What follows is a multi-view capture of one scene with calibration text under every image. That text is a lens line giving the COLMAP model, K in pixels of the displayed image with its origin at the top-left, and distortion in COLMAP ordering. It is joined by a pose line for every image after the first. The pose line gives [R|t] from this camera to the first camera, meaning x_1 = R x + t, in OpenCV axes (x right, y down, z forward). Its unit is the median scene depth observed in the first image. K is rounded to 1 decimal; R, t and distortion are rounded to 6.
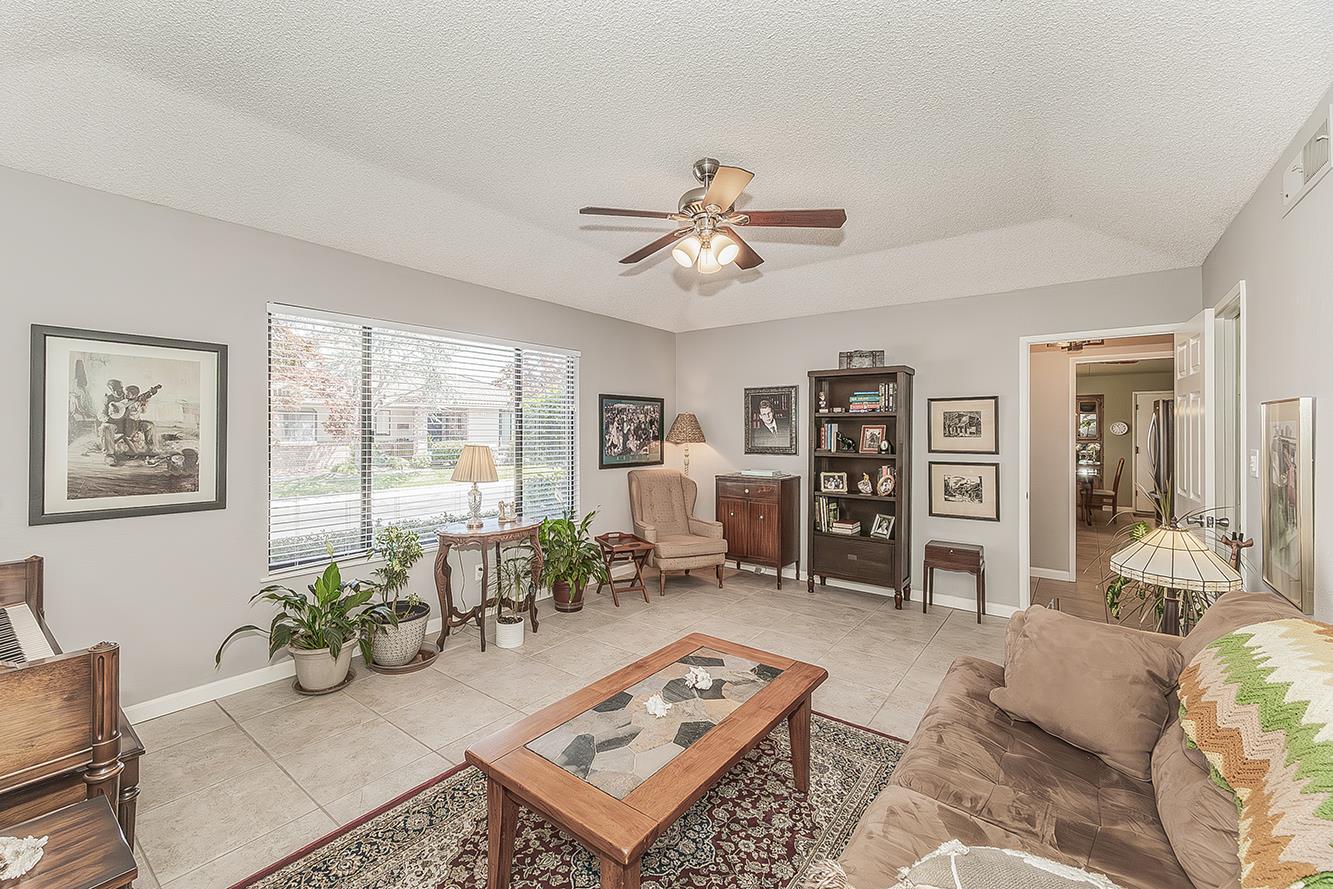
lens RADIAL K [[560.9, 0, 666.6], [0, 560.9, 428.0], [0, 0, 1]] dist [-0.000790, -0.000524]
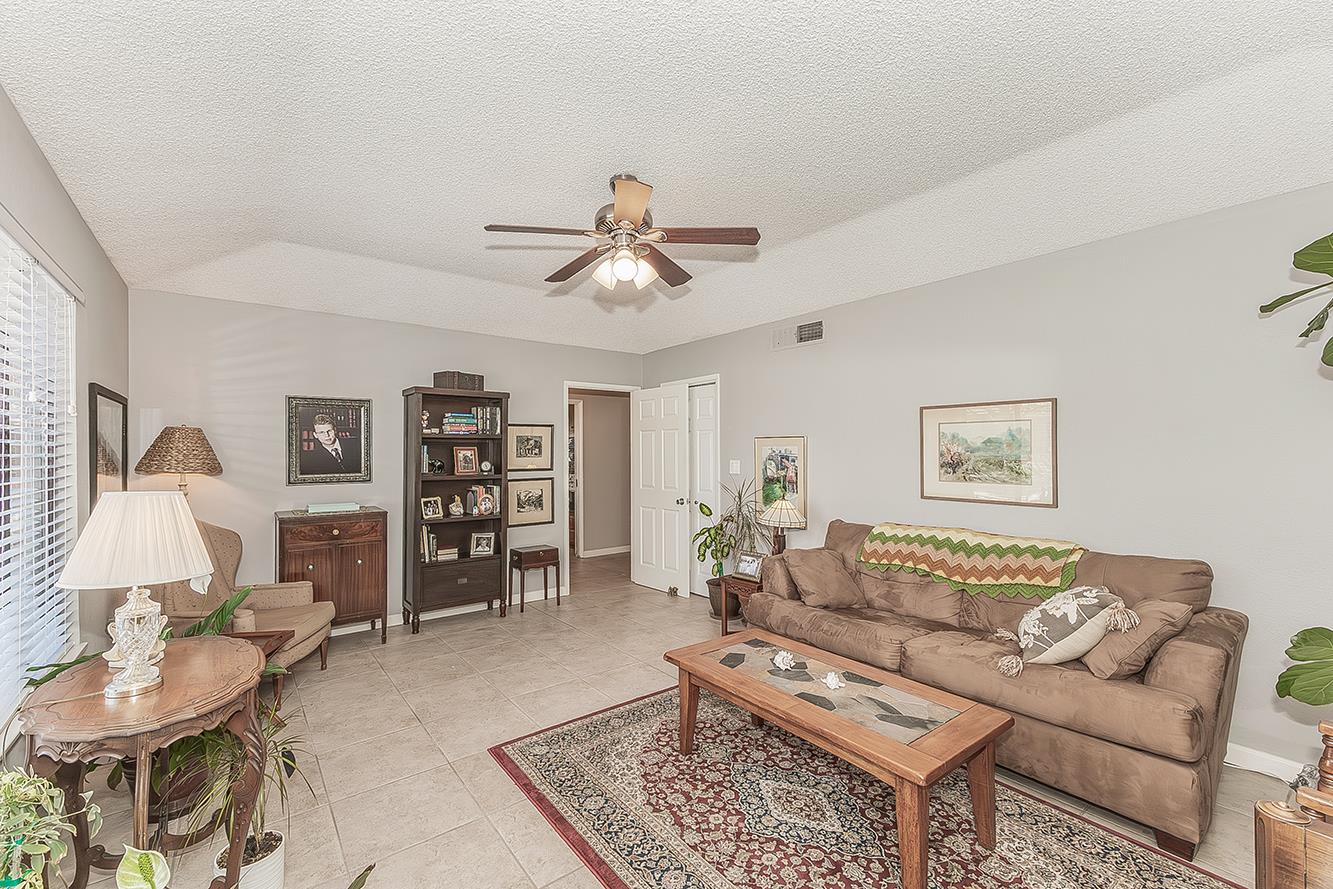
lens RADIAL K [[543.5, 0, 643.8], [0, 543.5, 447.8], [0, 0, 1]] dist [0.000491, 0.000244]
pose [[0.268652, 0.003618, 0.963231, -0.517290], [0.001827, 0.999989, -0.004265, 0.000986], [-0.963236, 0.002906, 0.268642, 0.447266]]
